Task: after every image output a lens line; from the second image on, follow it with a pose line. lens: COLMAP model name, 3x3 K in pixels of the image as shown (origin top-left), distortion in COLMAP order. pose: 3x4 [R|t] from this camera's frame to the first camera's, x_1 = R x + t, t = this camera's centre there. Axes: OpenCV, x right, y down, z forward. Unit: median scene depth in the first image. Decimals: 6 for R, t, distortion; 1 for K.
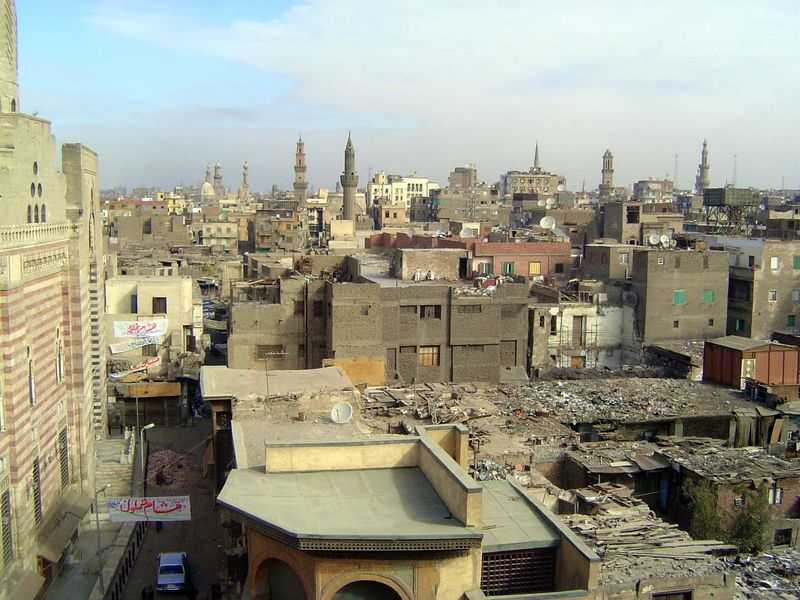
lens RADIAL K [[913.8, 0, 400.0], [0, 913.8, 300.0], [0, 0, 1]] dist [-0.135012, -0.007663]
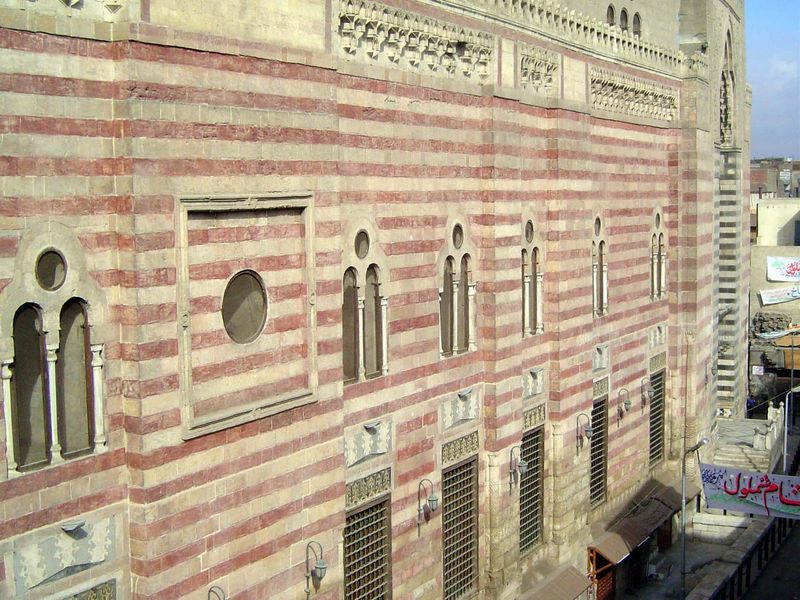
lens RADIAL K [[1151.5, 0, 421.3], [0, 1151.5, 299.9], [0, 0, 1]] dist [-0.017852, -0.528315]
pose [[0.805776, 0.036767, -0.591077, -0.024684], [-0.045119, 0.998981, 0.000631, 0.099816], [0.590499, 0.026160, 0.806615, 0.223198]]
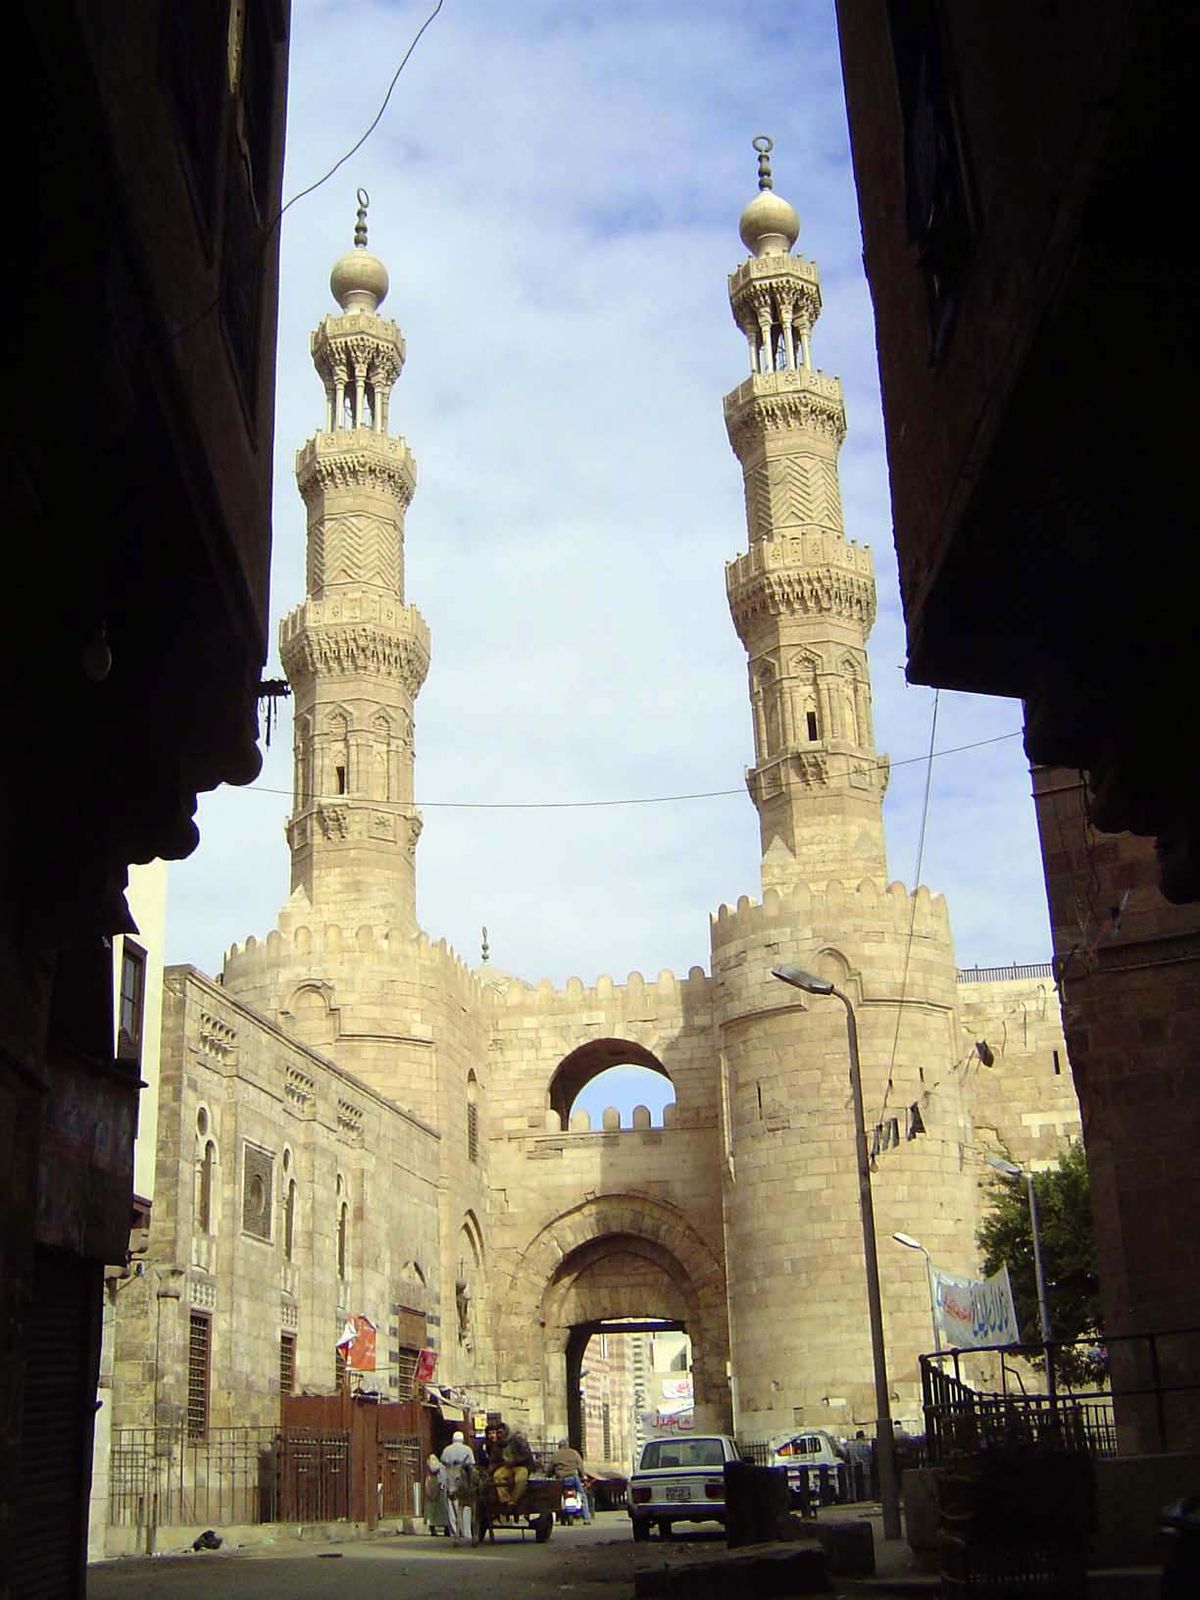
lens RADIAL K [[1827.7, 0, 600.0], [0, 1827.7, 800.0], [0, 0, 1]] dist [-0.135012, -0.007663]
pose [[0.930783, -0.166194, -0.325612, 0.467507], [0.002141, 0.893152, -0.449750, 0.479477], [0.365567, 0.417922, 0.831686, -1.172822]]
